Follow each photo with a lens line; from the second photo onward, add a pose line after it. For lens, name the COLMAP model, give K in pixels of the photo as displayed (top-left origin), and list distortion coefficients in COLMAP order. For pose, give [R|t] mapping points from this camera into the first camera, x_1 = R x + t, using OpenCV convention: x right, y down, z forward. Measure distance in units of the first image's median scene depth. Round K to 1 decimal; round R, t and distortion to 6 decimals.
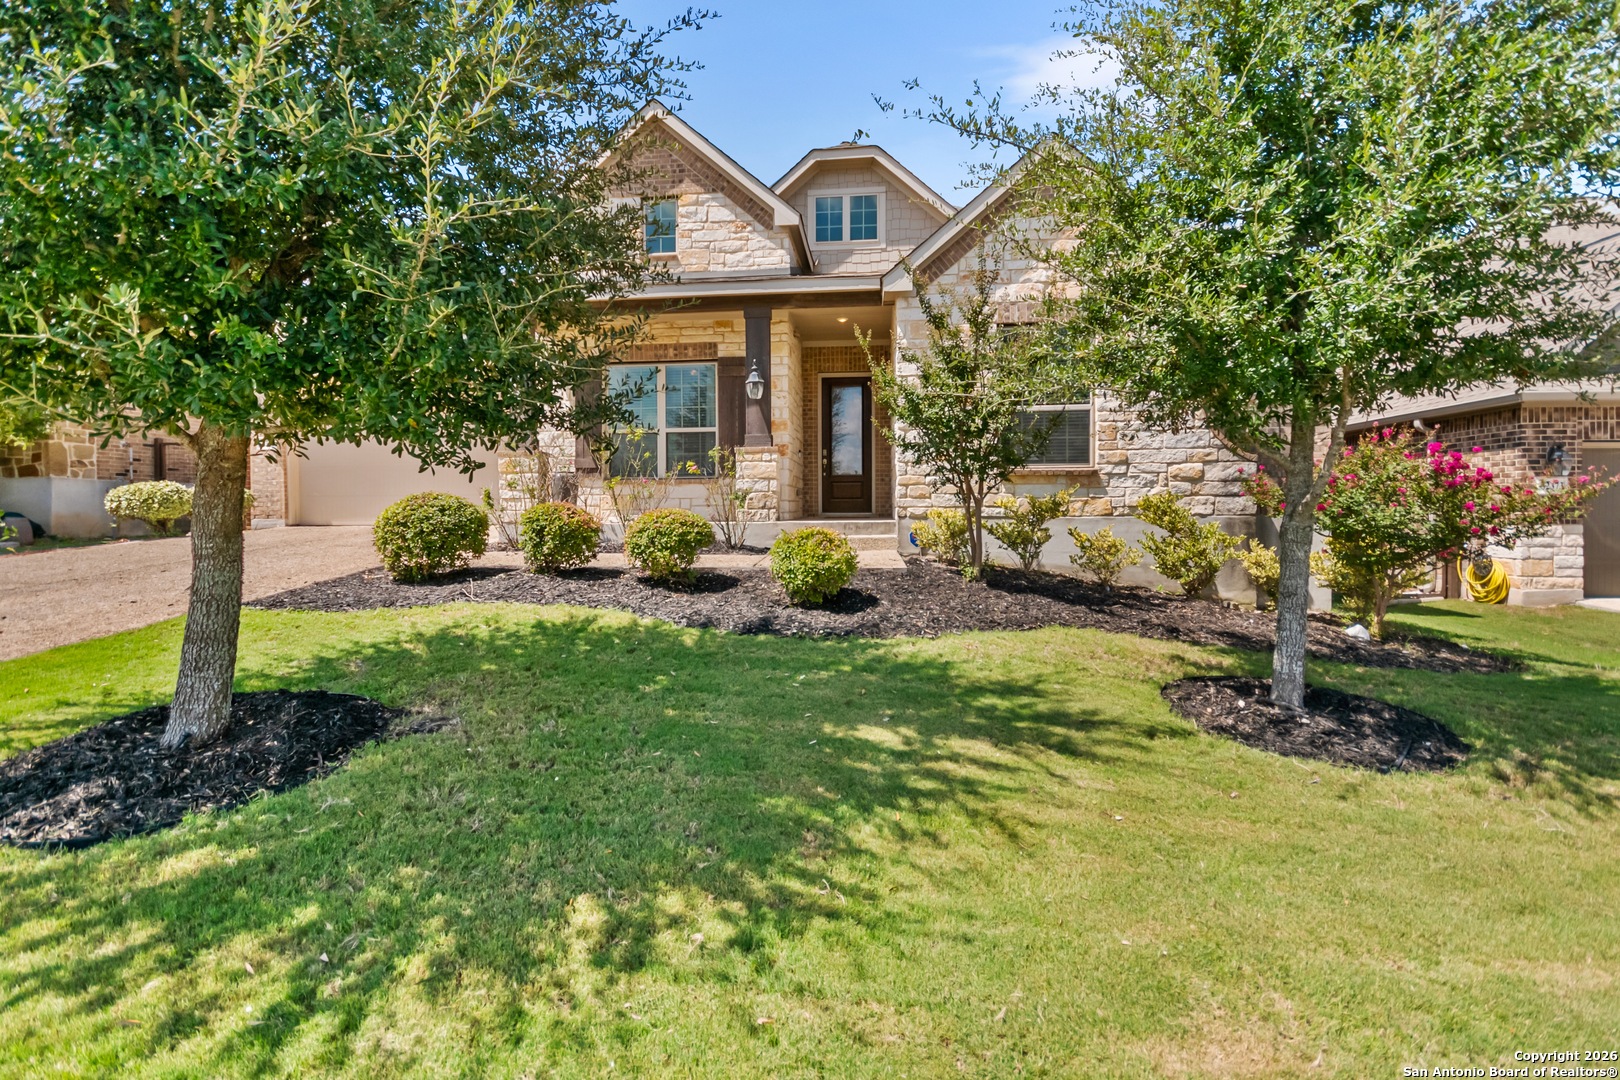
lens RADIAL K [[736.0, 0, 799.7], [0, 736.0, 507.2], [0, 0, 1]] dist [0.011483, 0.000084]
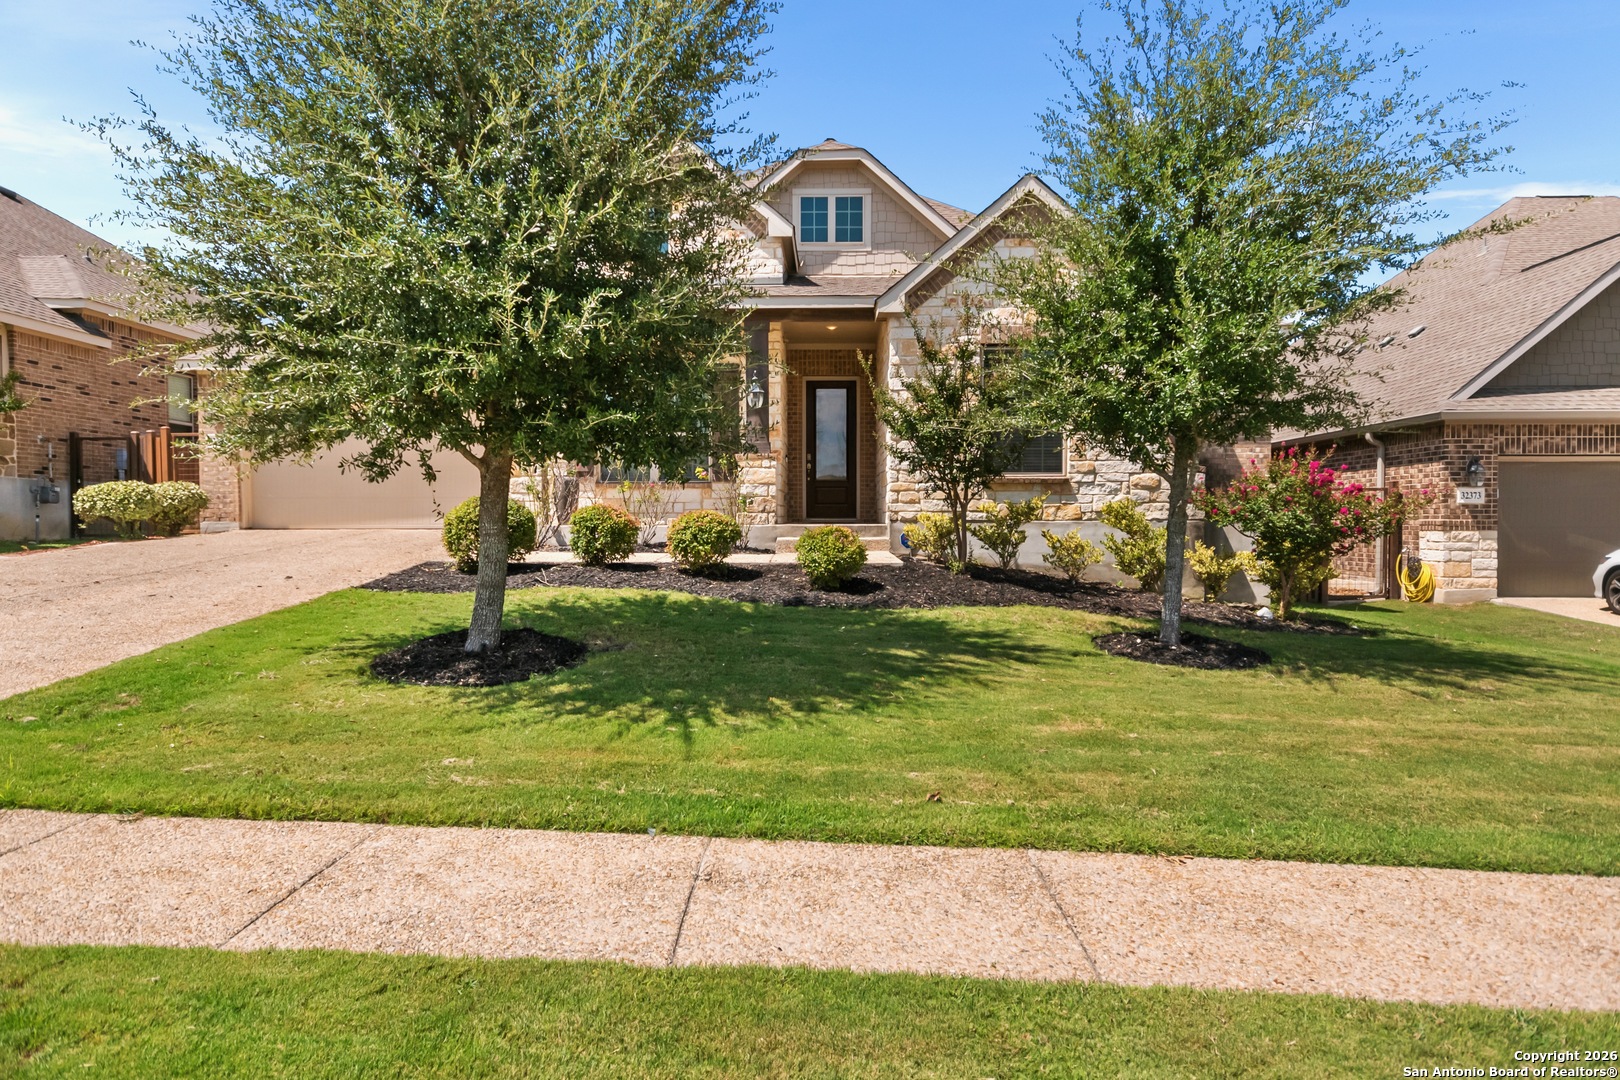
lens RADIAL K [[971.9, 0, 810.9], [0, 971.9, 520.9], [0, 0, 1]] dist [0.031091, 0.000599]
pose [[0.996063, 0.004513, 0.088532, -0.112230], [-0.004869, 0.999981, 0.003810, 0.009435], [-0.088513, -0.004227, 0.996066, -0.426616]]
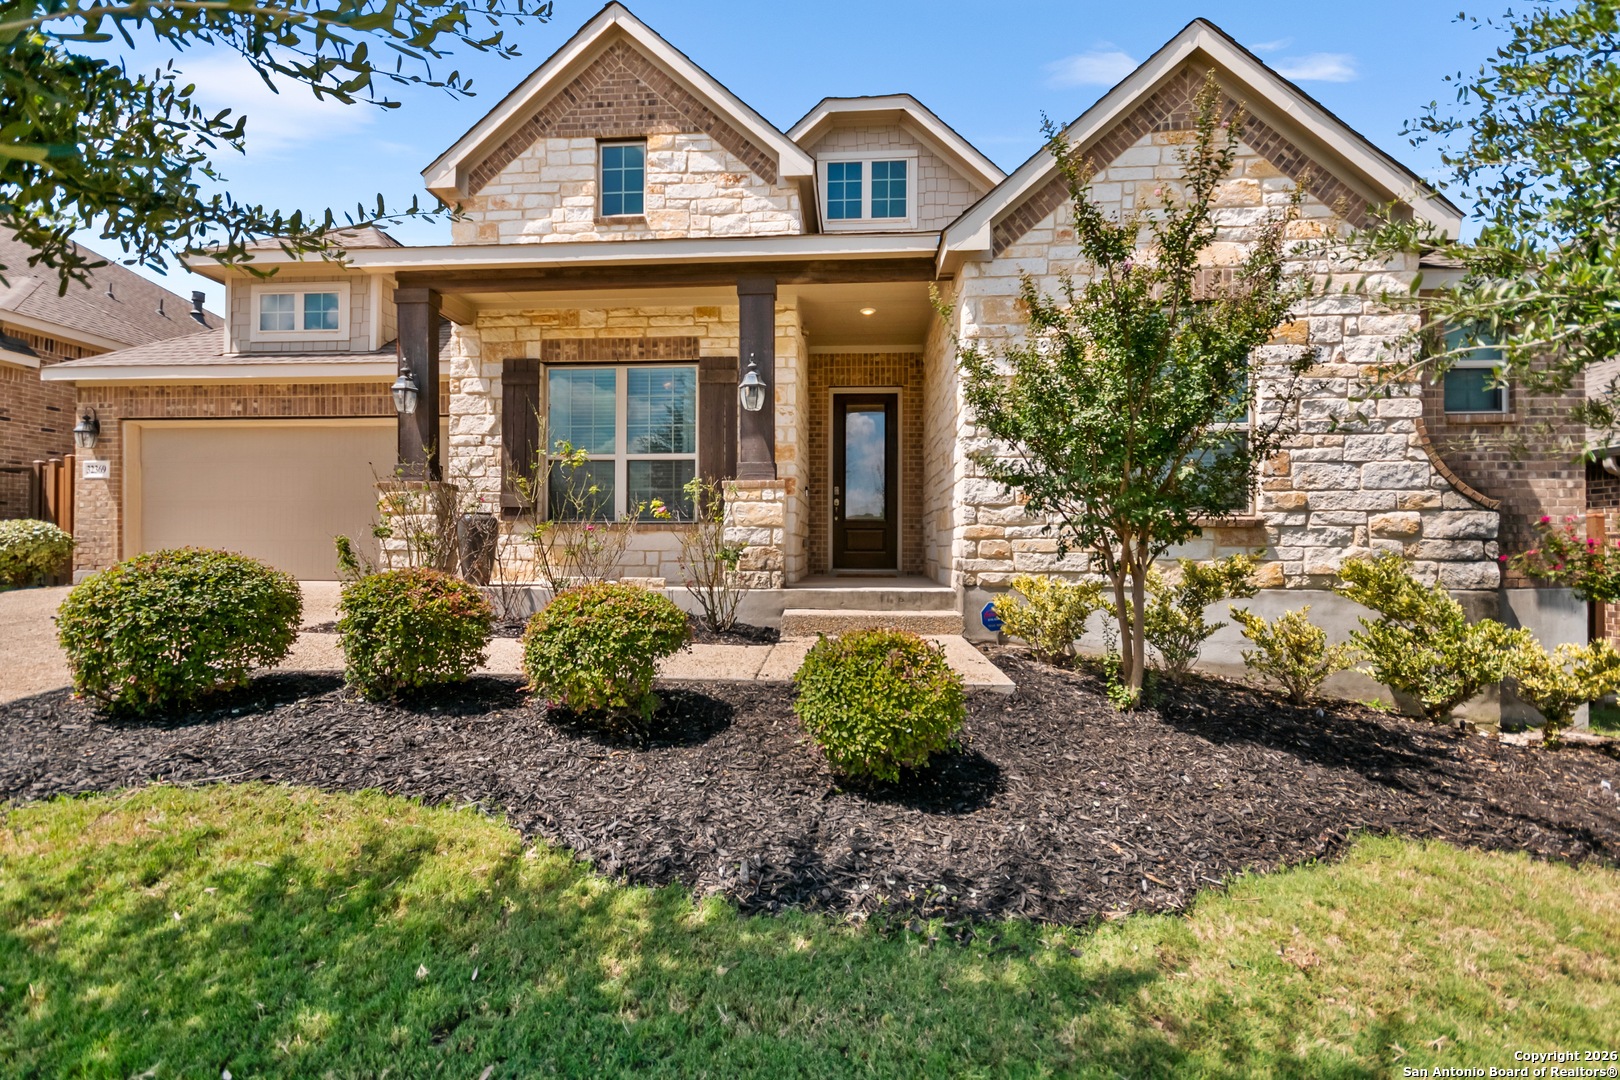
lens RADIAL K [[718.4, 0, 793.9], [0, 718.4, 542.4], [0, 0, 1]] dist [0.002910, 0.000162]
pose [[0.999694, 0.010582, 0.022360, -0.038456], [-0.010479, 0.999934, -0.004745, -0.022431], [-0.022409, 0.004510, 0.999739, 0.352960]]
